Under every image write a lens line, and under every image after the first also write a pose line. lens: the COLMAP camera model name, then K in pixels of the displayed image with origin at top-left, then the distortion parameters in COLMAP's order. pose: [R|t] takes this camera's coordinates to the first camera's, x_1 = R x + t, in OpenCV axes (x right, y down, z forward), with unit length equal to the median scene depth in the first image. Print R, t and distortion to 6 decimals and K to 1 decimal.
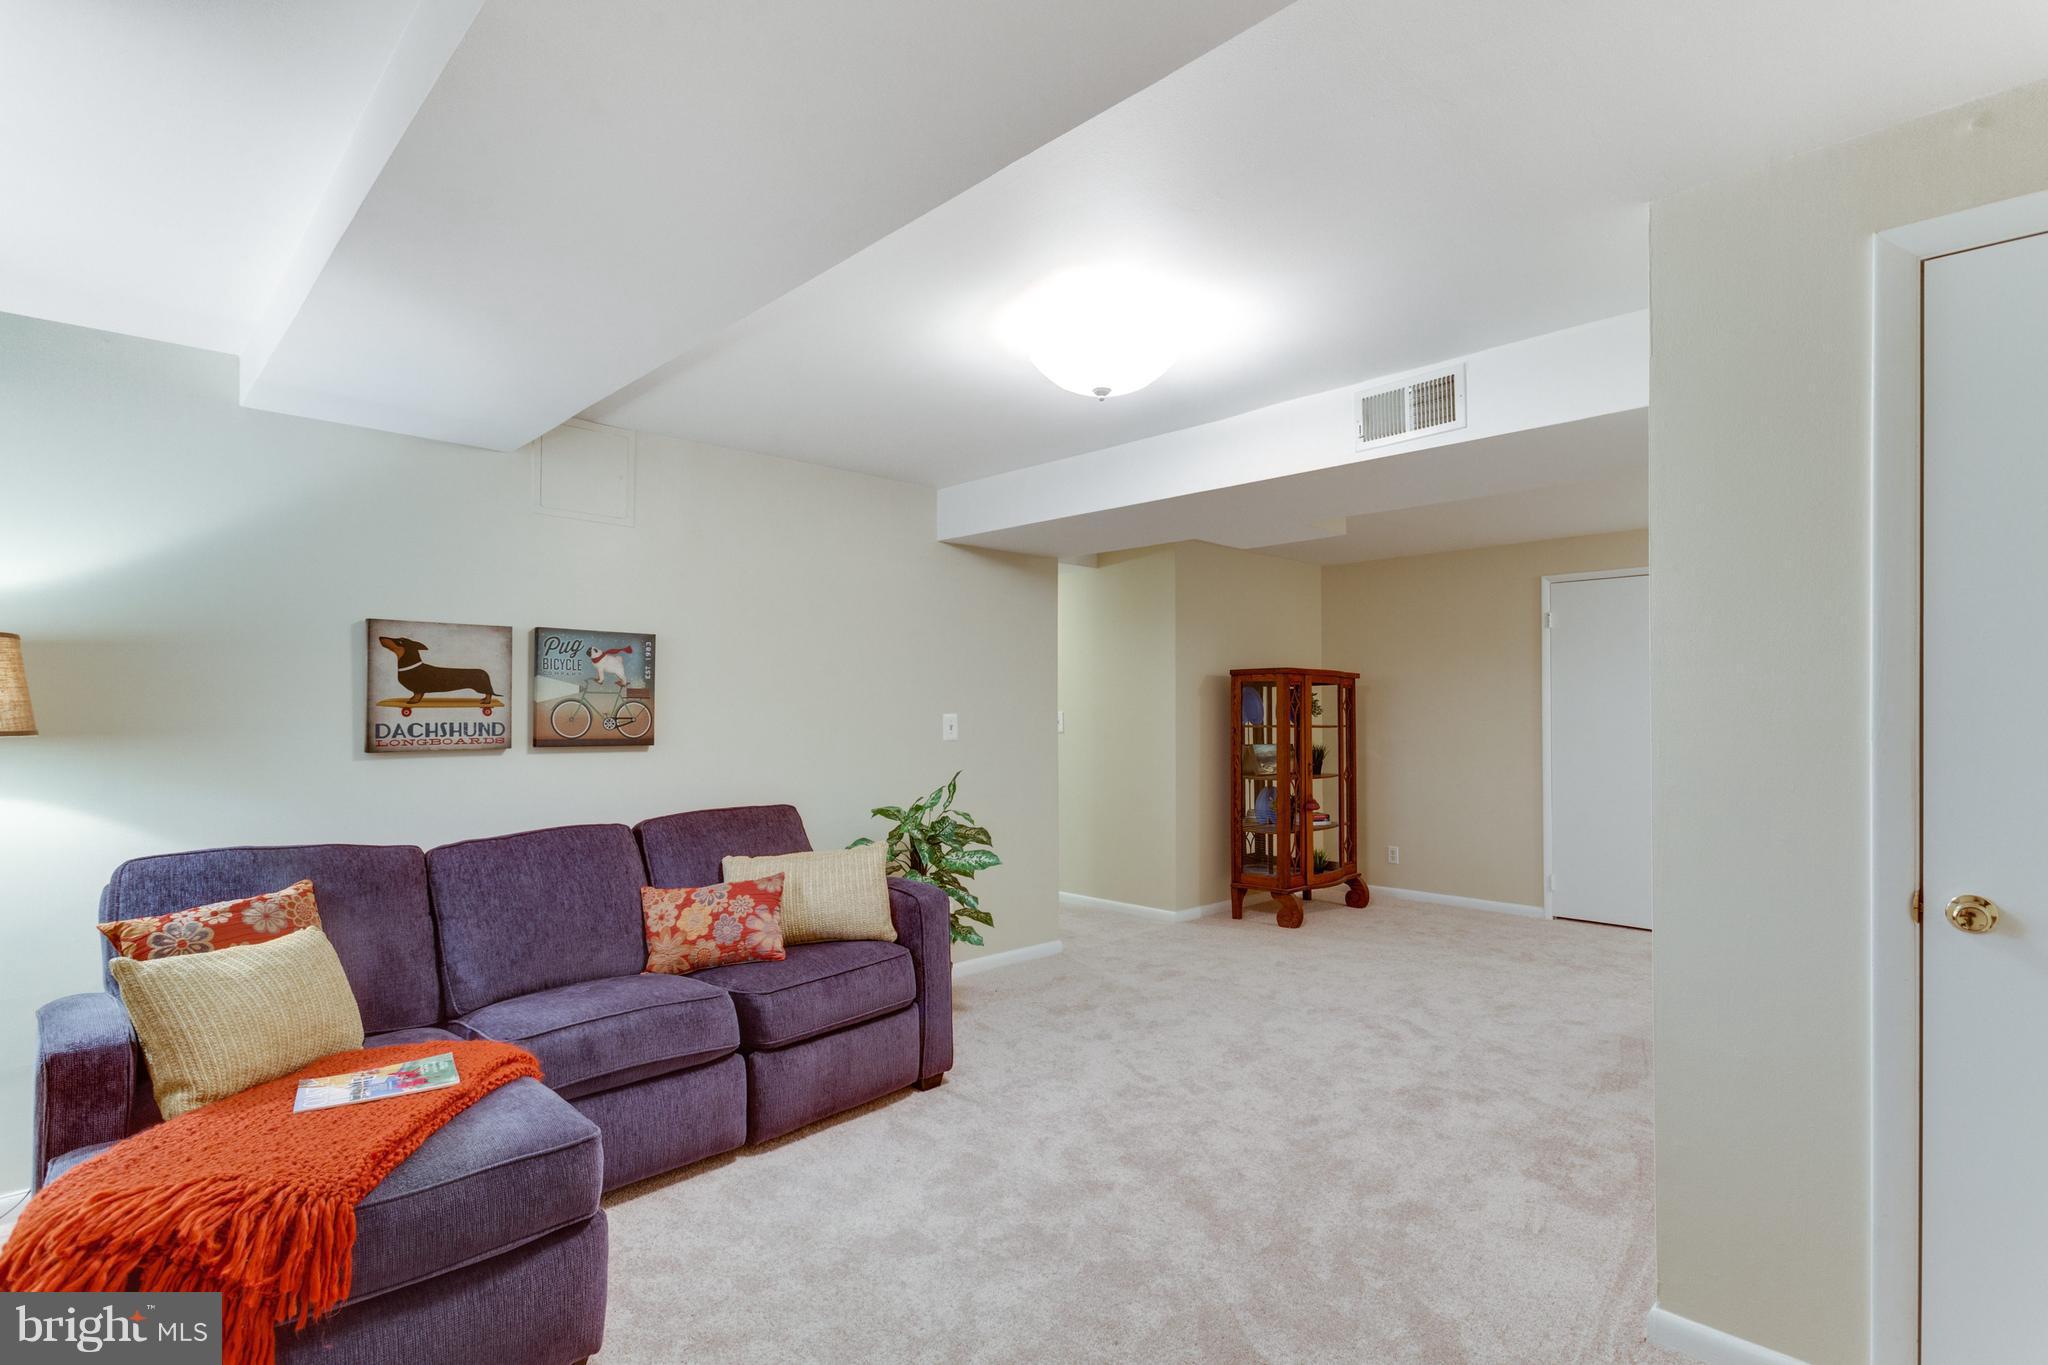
lens RADIAL K [[980.5, 0, 1003.2], [0, 980.5, 687.5], [0, 0, 1]] dist [0.004305, -0.000772]
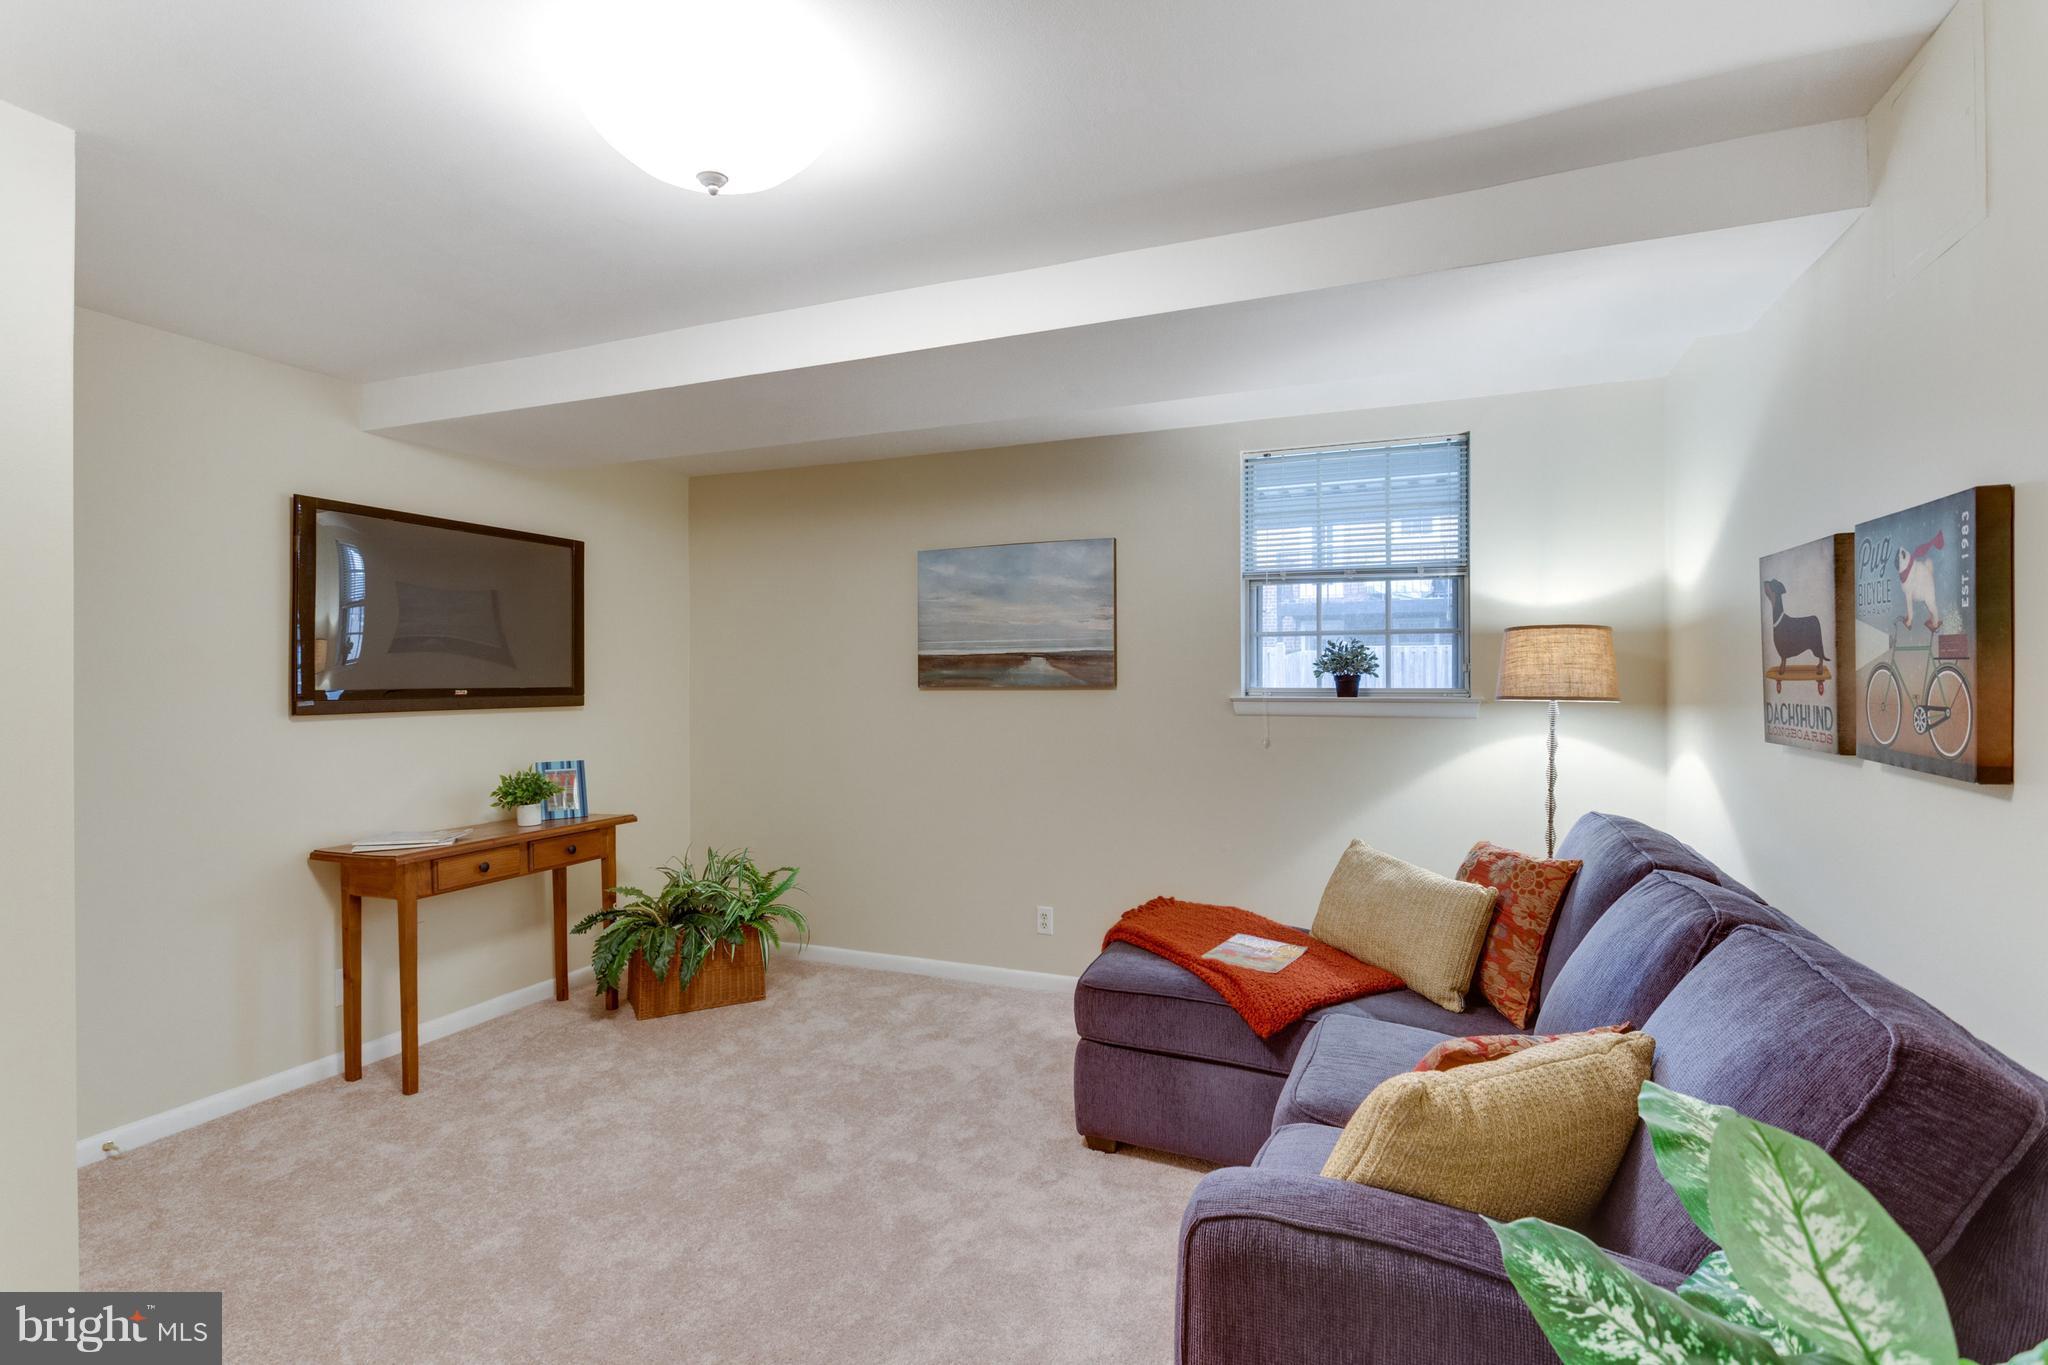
lens RADIAL K [[977.3, 0, 1018.1], [0, 977.3, 676.8], [0, 0, 1]] dist [0.006594, 0.000879]
pose [[-0.914388, 0.008336, -0.404753, 0.133871], [0.017833, 0.999647, -0.019701, 0.019558], [0.404446, -0.025232, -0.914214, 1.246254]]
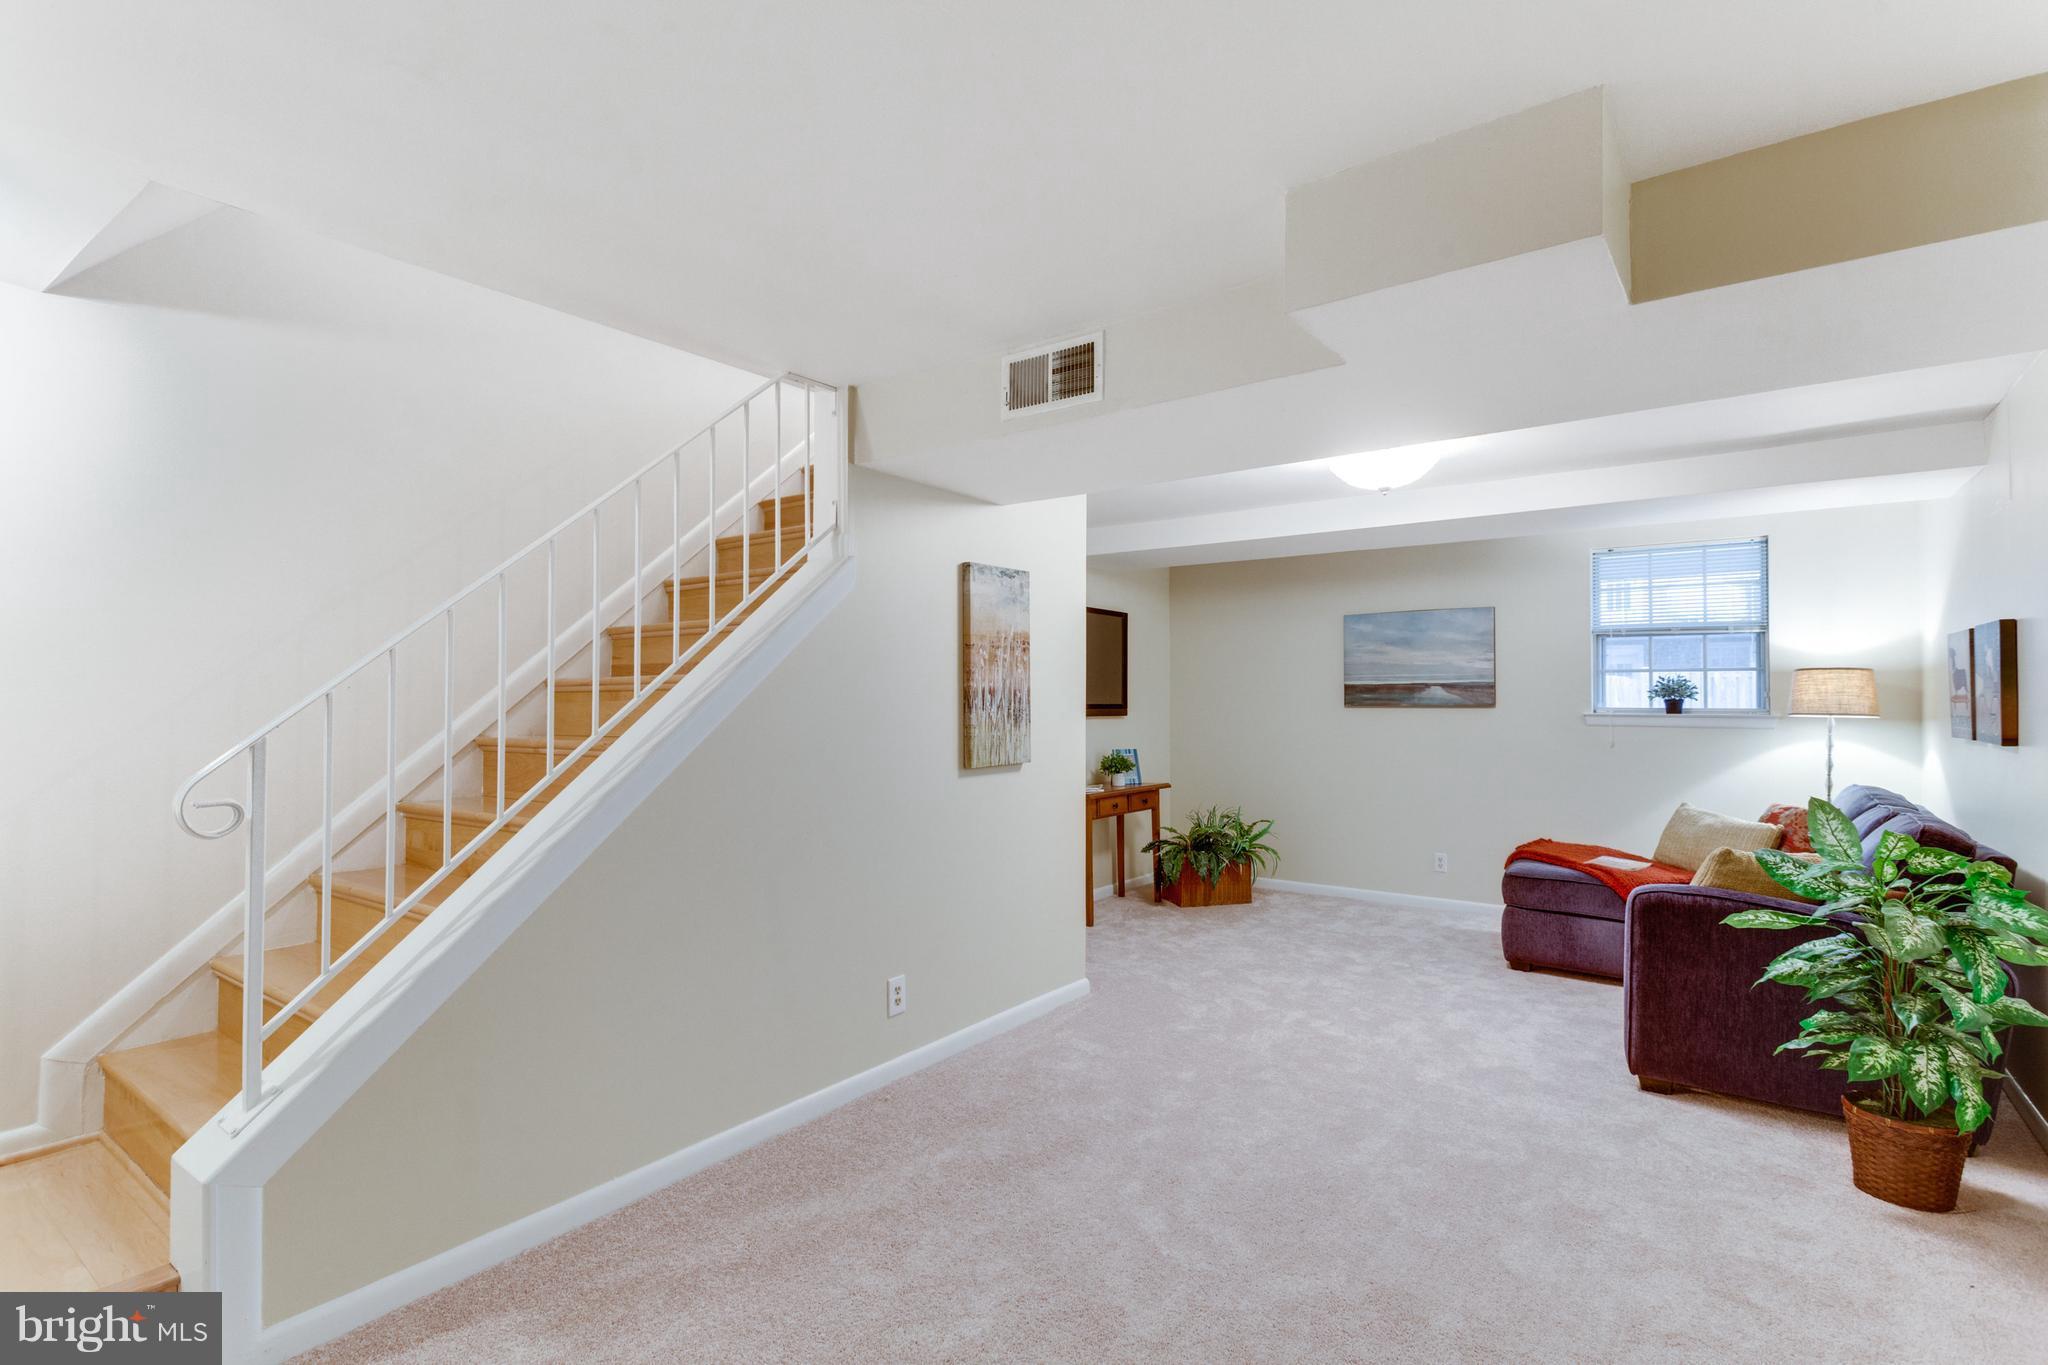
lens RADIAL K [[980.5, 0, 1003.2], [0, 980.5, 687.5], [0, 0, 1]] dist [0.004305, -0.000772]
pose [[-0.985979, 0.001143, -0.166867, 0.701782], [0.007145, 0.999349, -0.035372, 0.032697], [0.166718, -0.036068, -0.985345, 1.795057]]
